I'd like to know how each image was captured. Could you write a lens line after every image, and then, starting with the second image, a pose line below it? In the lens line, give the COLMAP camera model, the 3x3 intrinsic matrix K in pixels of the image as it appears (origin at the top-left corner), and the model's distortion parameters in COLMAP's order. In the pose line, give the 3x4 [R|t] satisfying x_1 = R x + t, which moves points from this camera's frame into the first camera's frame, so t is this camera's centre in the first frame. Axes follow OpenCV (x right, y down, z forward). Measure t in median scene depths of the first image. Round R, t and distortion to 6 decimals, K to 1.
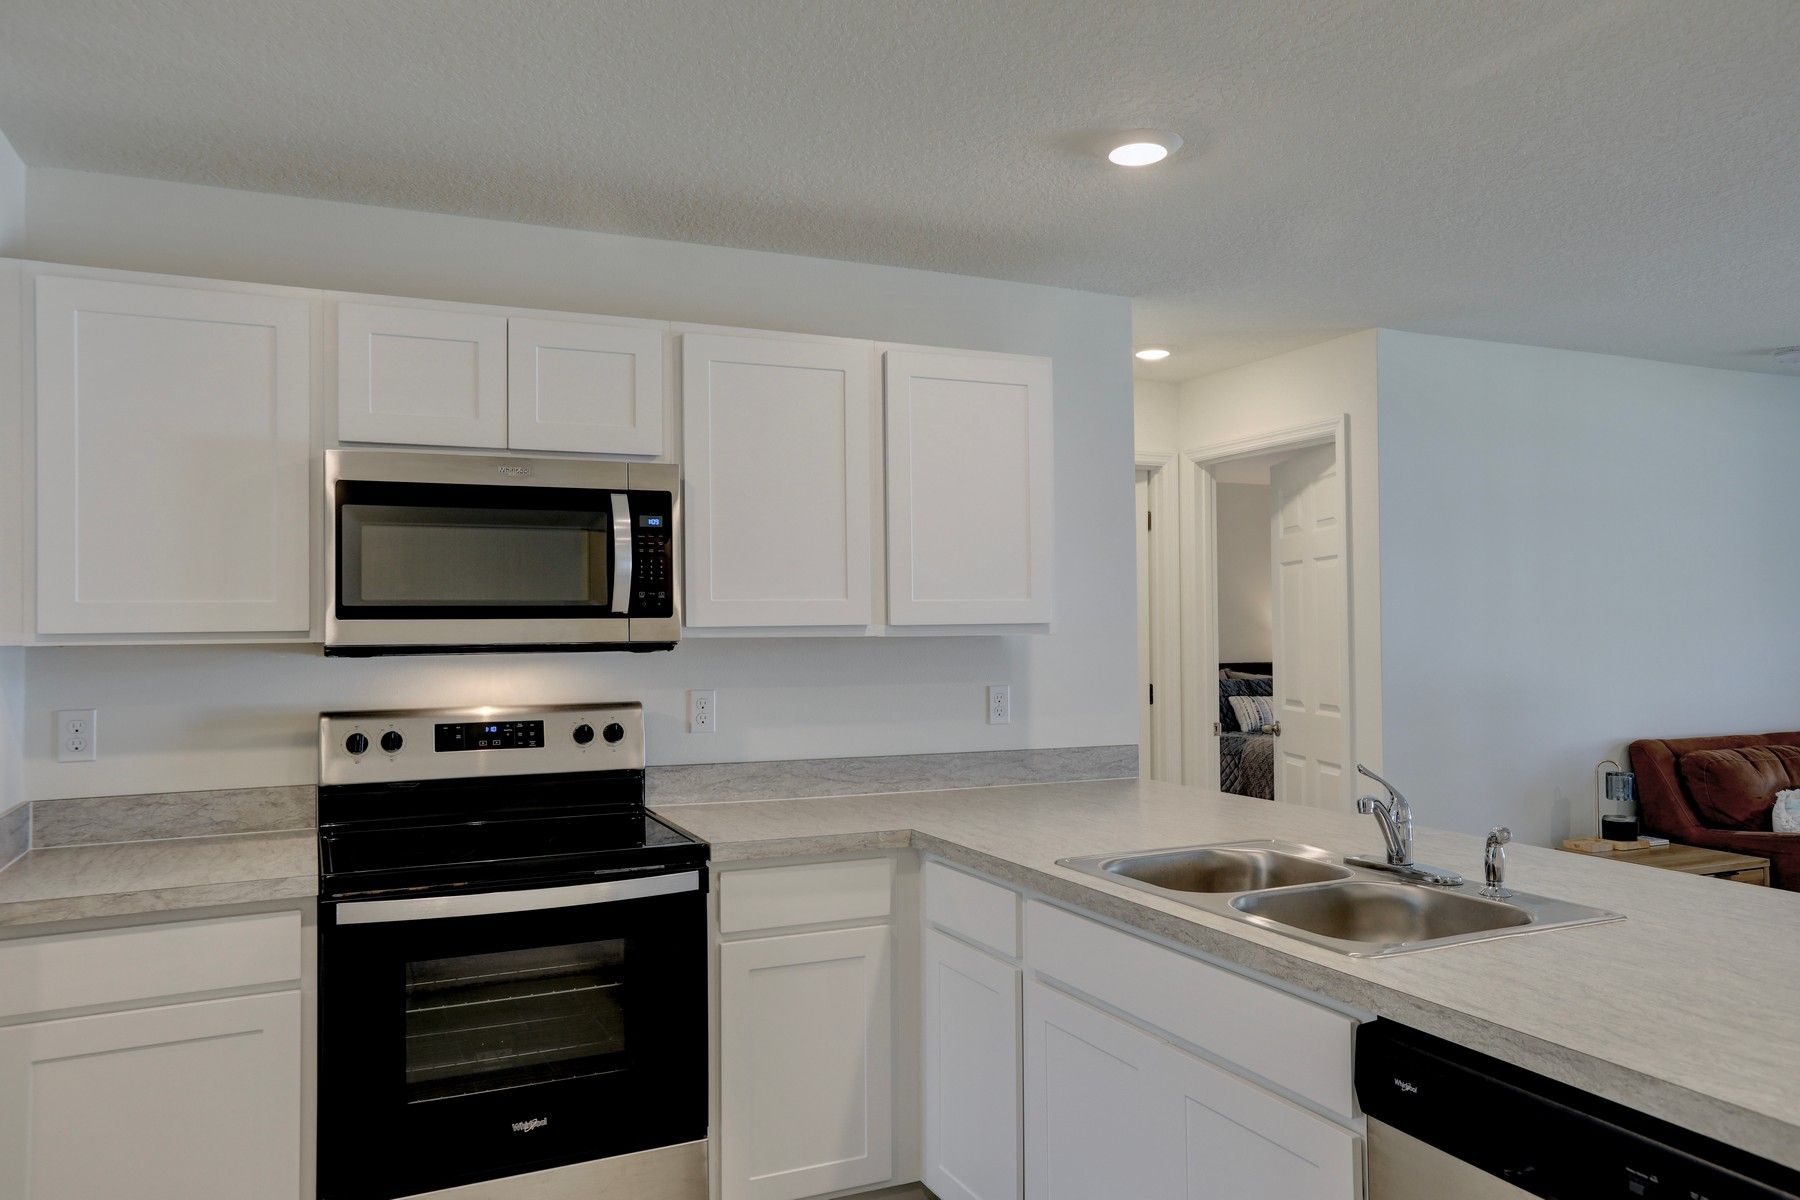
lens RADIAL K [[1282.0, 0, 947.7], [0, 1282.0, 592.8], [0, 0, 1]] dist [0.000743, 0.003194]
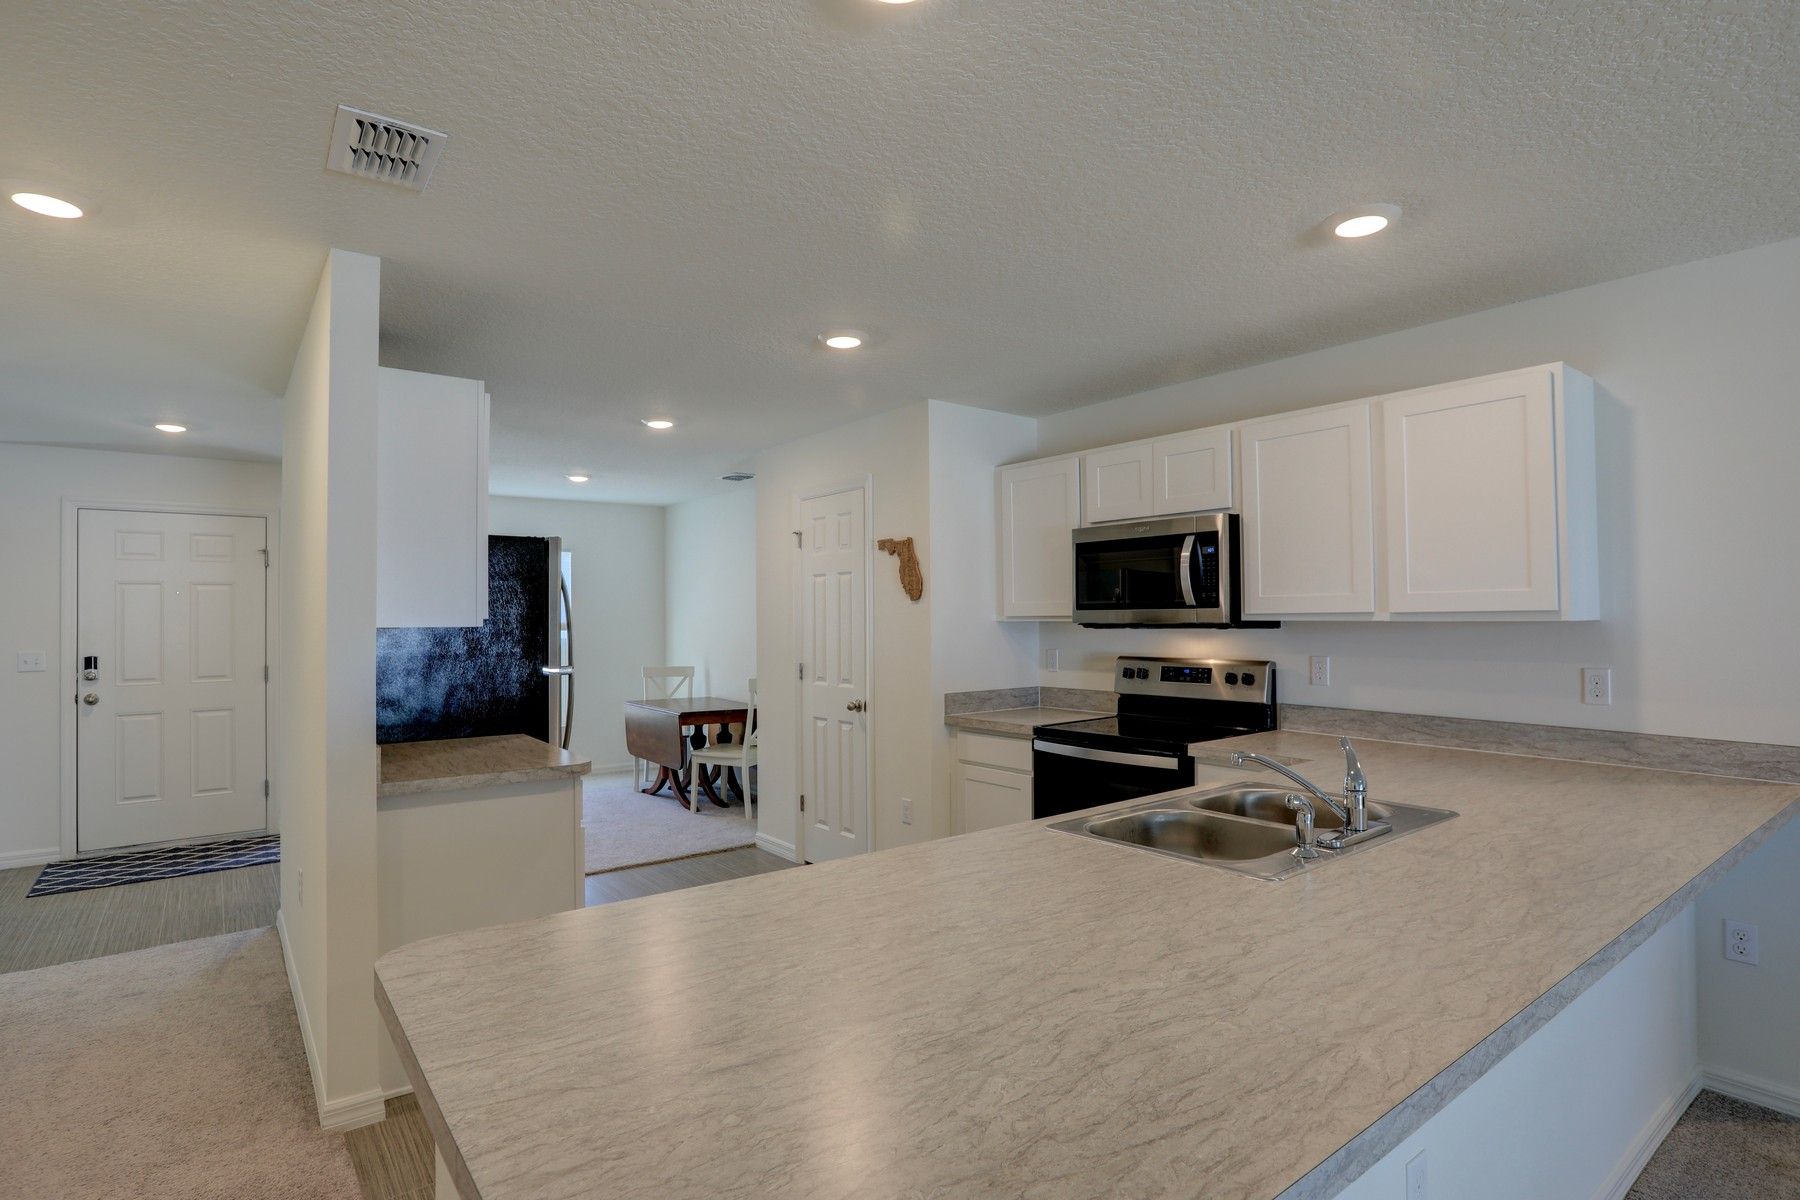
lens RADIAL K [[913.4, 0, 891.9], [0, 913.4, 602.6], [0, 0, 1]] dist [-0.069789, 0.048346]
pose [[0.207160, -0.009880, -0.978257, 0.742453], [0.030524, 0.999527, -0.003631, 0.003370], [0.977831, -0.029108, 0.207363, 0.322259]]
